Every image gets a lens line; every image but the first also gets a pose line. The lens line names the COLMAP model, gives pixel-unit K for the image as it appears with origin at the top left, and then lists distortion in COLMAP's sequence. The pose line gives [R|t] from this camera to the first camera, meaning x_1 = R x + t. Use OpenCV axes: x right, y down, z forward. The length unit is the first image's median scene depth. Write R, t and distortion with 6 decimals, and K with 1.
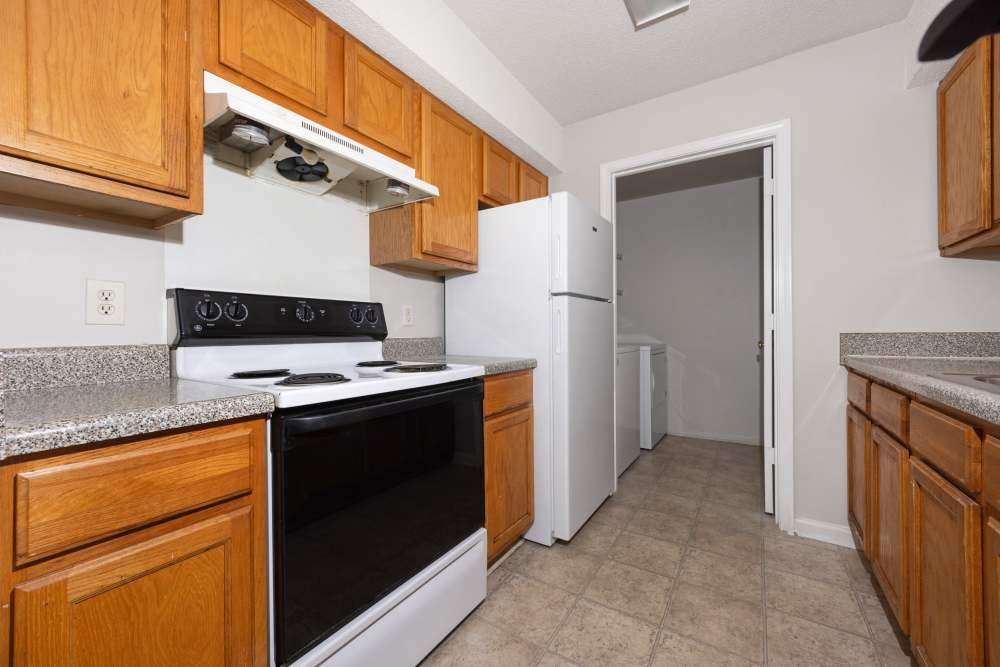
lens RADIAL K [[397.9, 0, 500.0], [0, 397.9, 333.5], [0, 0, 1]] dist [0.002925, 0.000200]
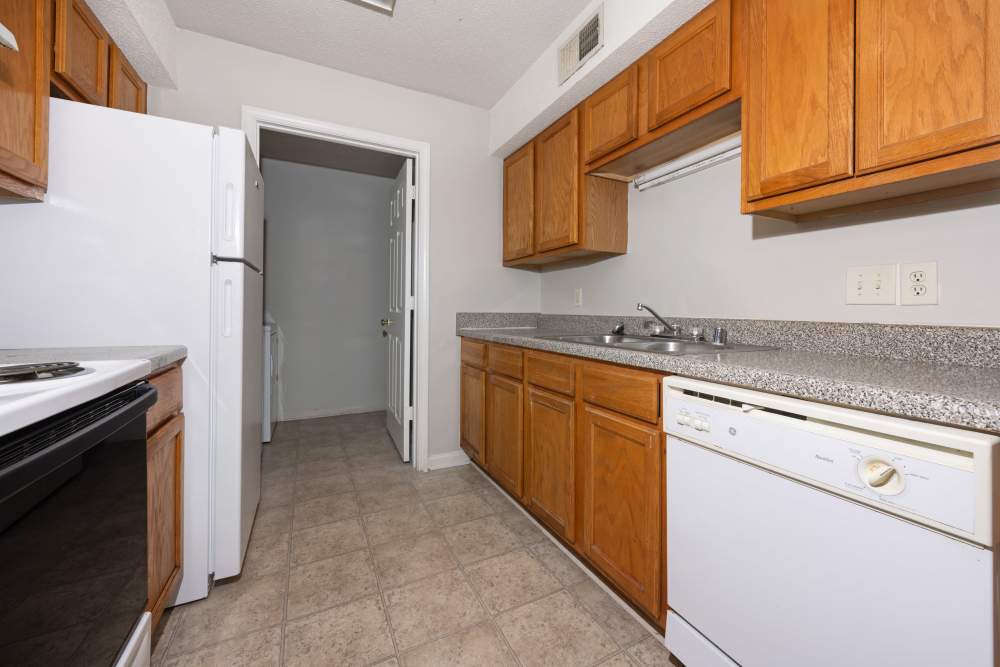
lens RADIAL K [[400.8, 0, 527.5], [0, 400.8, 311.8], [0, 0, 1]] dist [0.010586, 0.000076]
pose [[0.480580, 0.008407, 0.876911, -0.267066], [-0.007248, 0.999958, -0.005614, 0.002229], [-0.876921, -0.003658, 0.480621, 0.119425]]
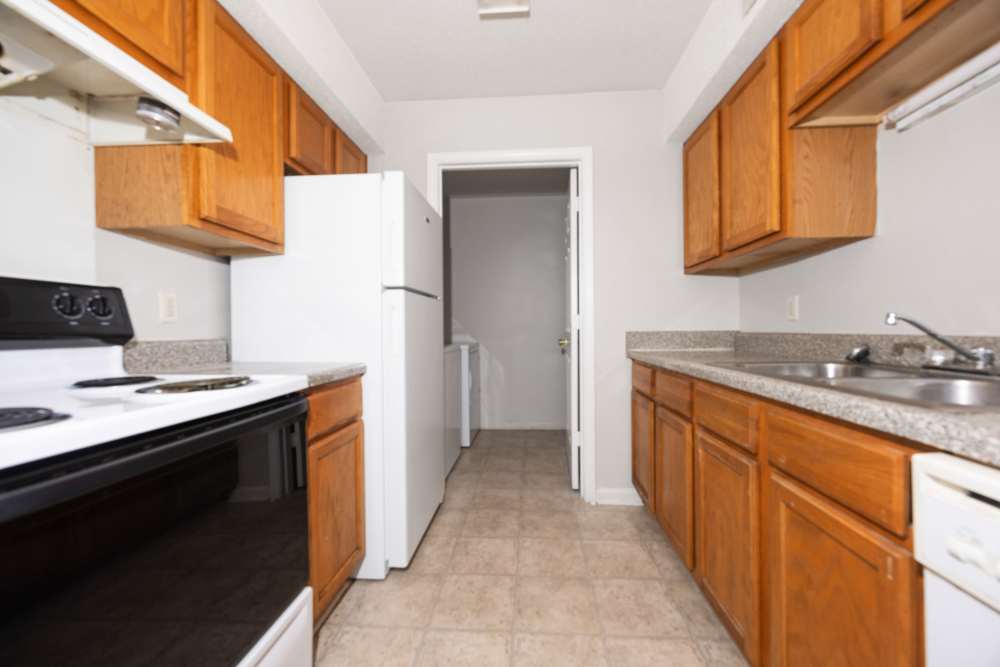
lens RADIAL K [[400.4, 0, 508.7], [0, 400.4, 332.9], [0, 0, 1]] dist [0.000771, 0.000443]
pose [[0.871509, -0.004515, 0.490359, -0.065165], [0.004491, 0.999989, 0.001226, -0.000158], [-0.490359, 0.001134, 0.871520, 0.112956]]
